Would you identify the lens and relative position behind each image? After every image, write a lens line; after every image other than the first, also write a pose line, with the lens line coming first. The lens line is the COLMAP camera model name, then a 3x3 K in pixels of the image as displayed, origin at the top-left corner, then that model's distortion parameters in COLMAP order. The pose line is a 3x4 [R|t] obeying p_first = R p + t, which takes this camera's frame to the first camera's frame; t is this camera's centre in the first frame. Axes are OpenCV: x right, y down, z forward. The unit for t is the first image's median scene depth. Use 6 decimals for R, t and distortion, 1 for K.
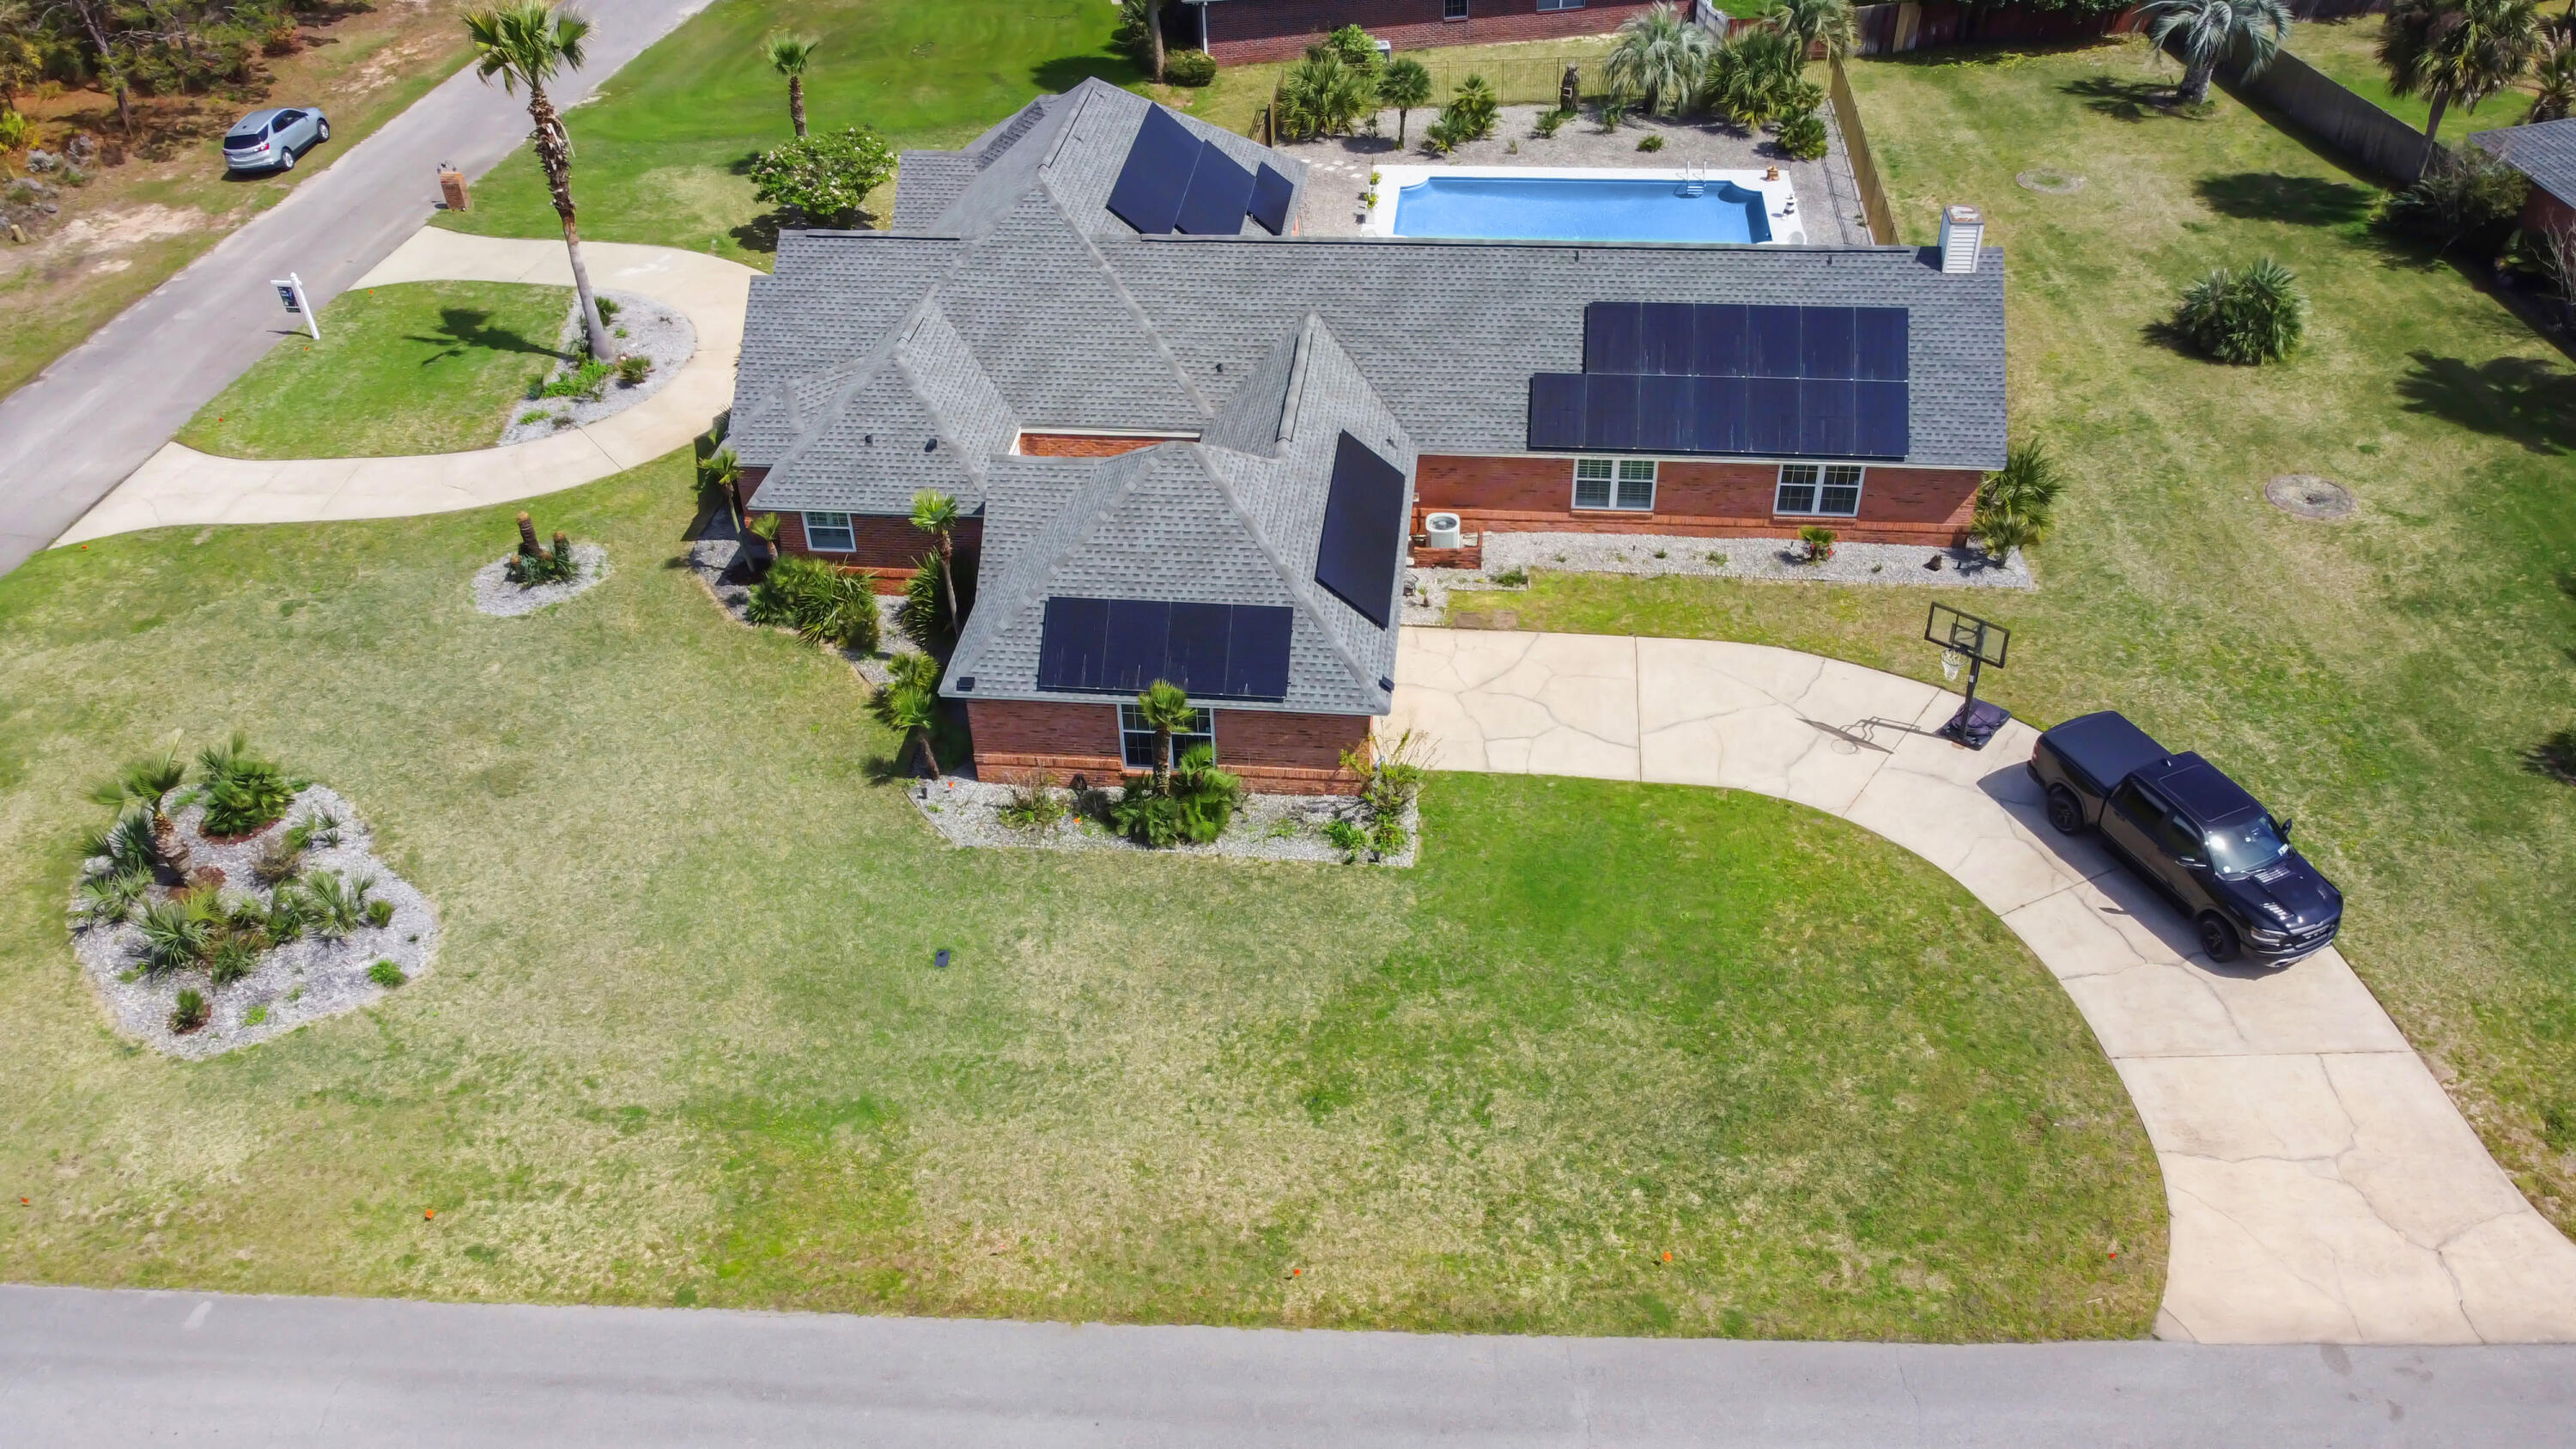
lens RADIAL K [[1953.9, 0, 1279.6], [0, 1953.9, 739.3], [0, 0, 1]] dist [-0.004747, -0.002918]
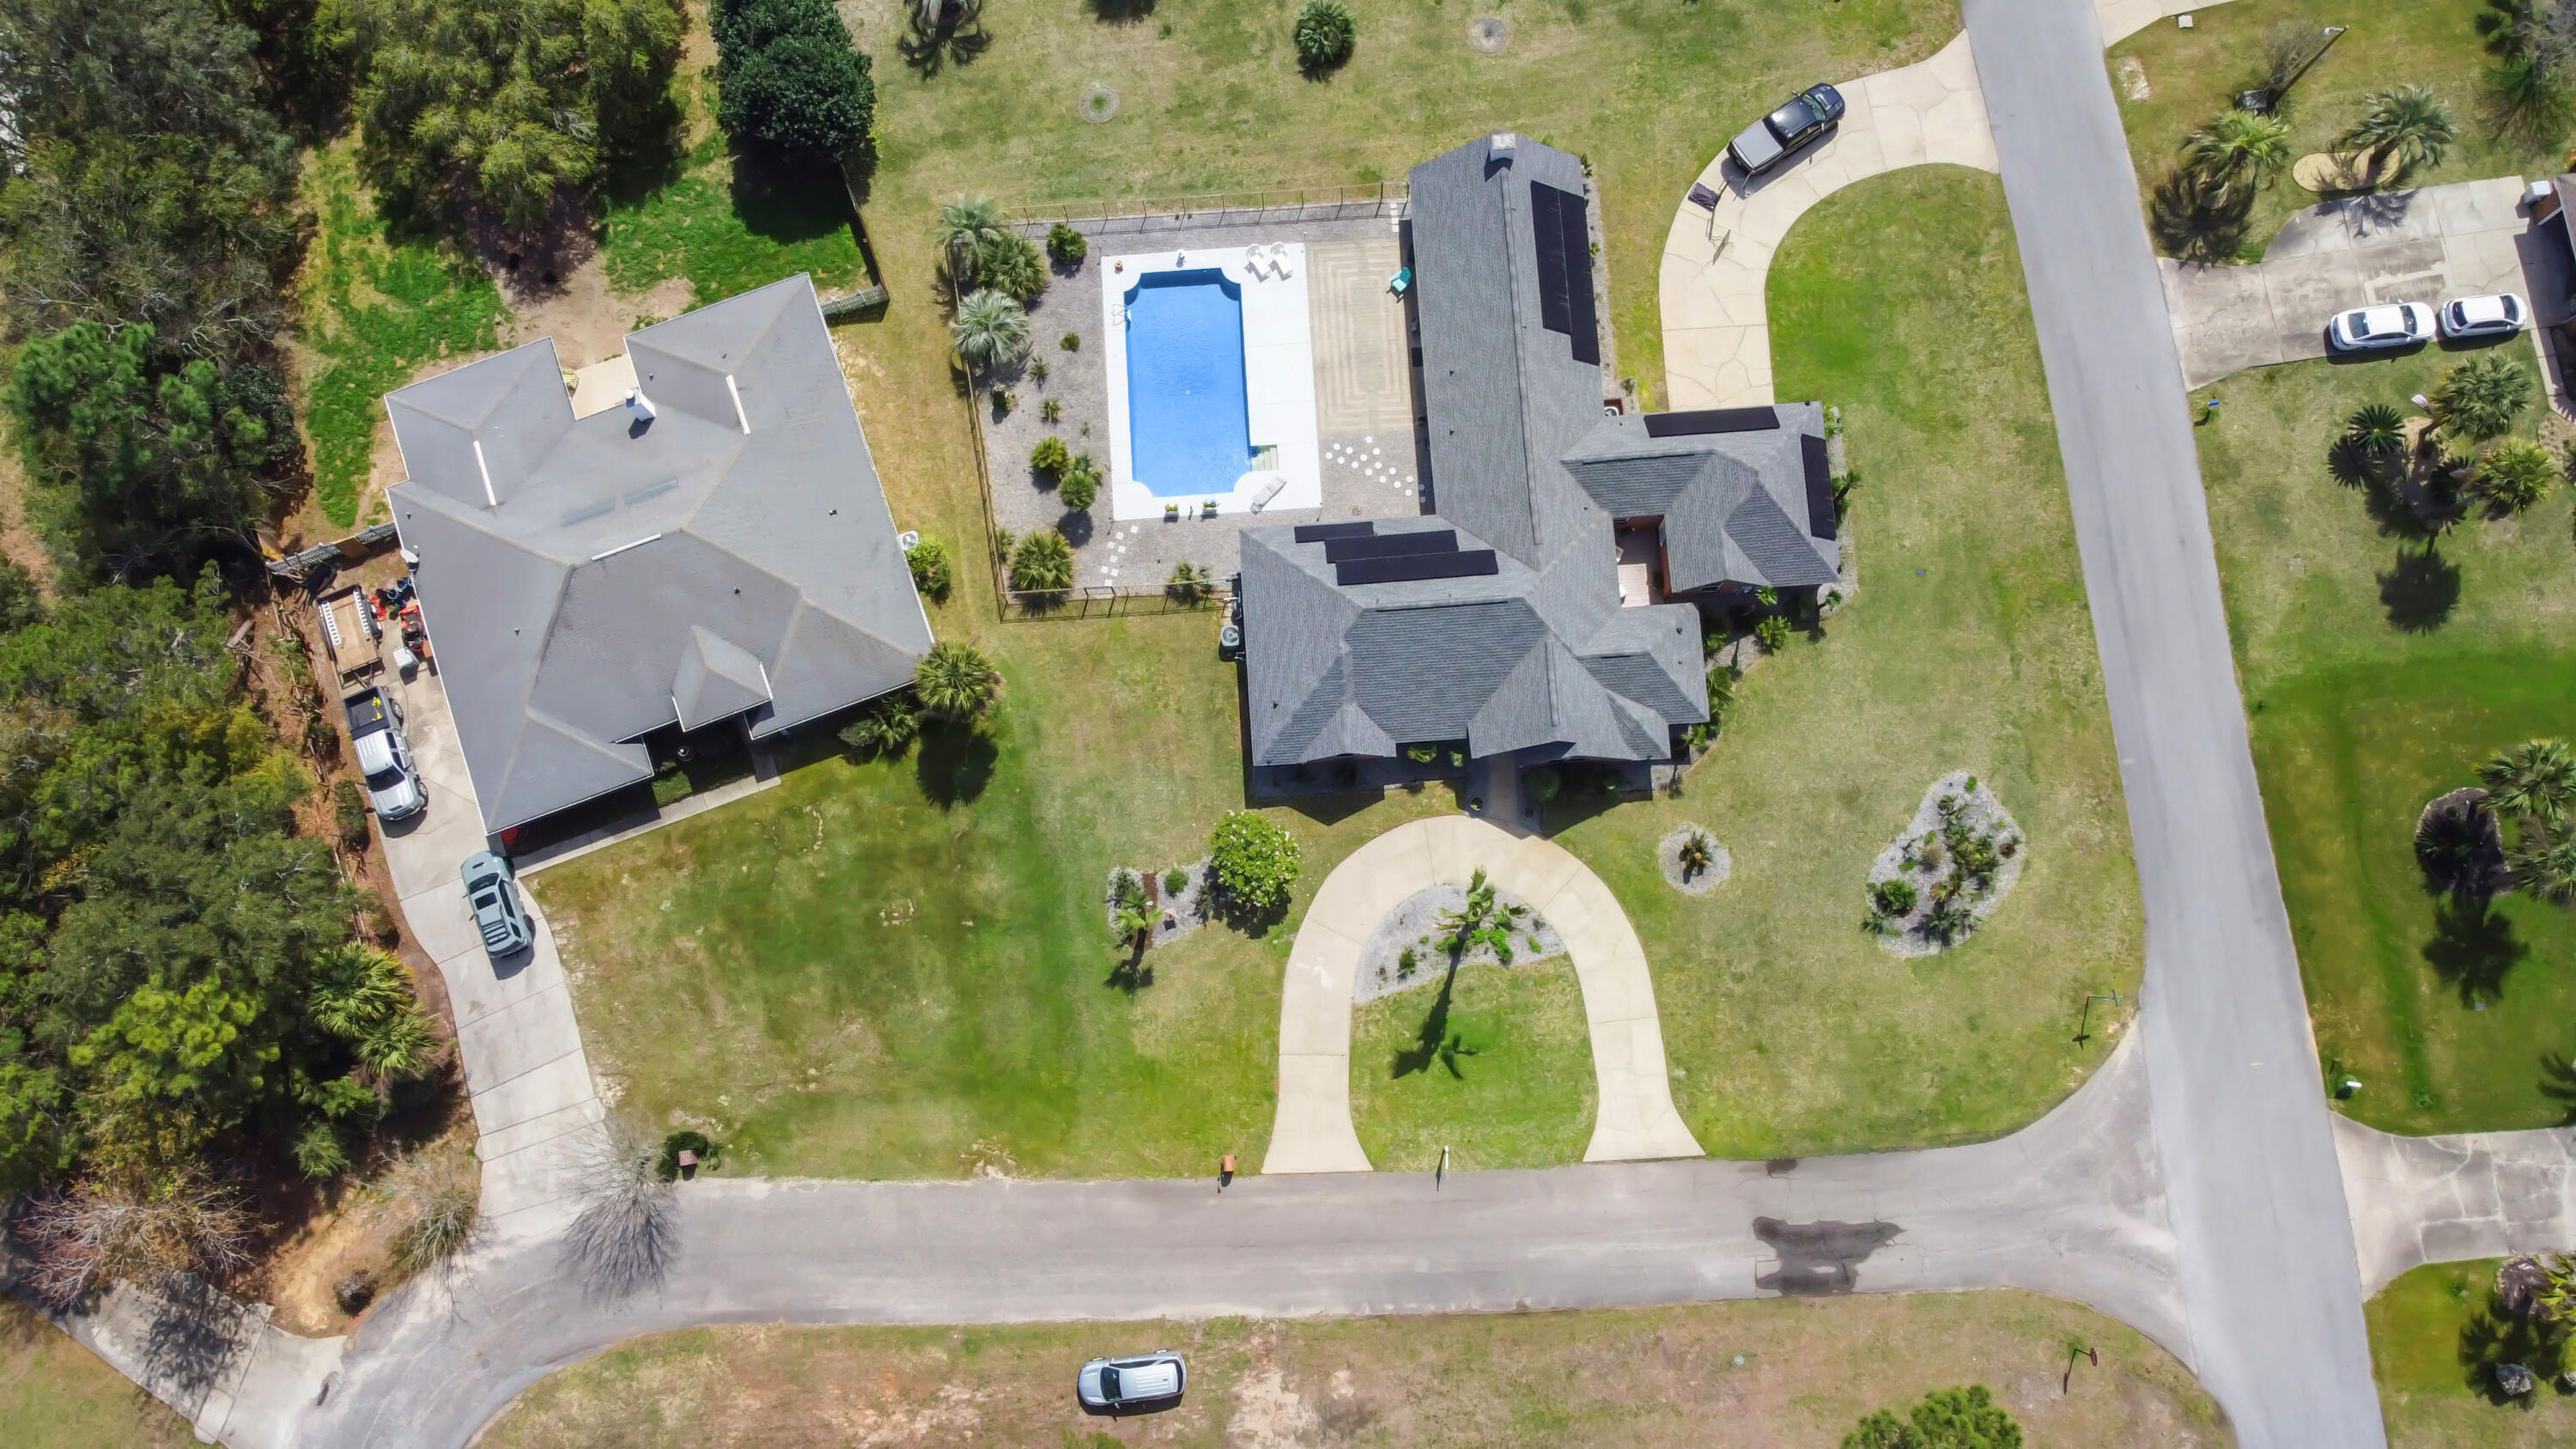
lens RADIAL K [[1953.9, 0, 1279.6], [0, 1953.9, 739.3], [0, 0, 1]] dist [-0.004747, -0.002918]
pose [[-0.171413, -0.962444, 0.210520, -0.717872], [0.624250, 0.059209, 0.778978, -2.215775], [-0.762188, 0.264944, 0.590656, 0.162042]]
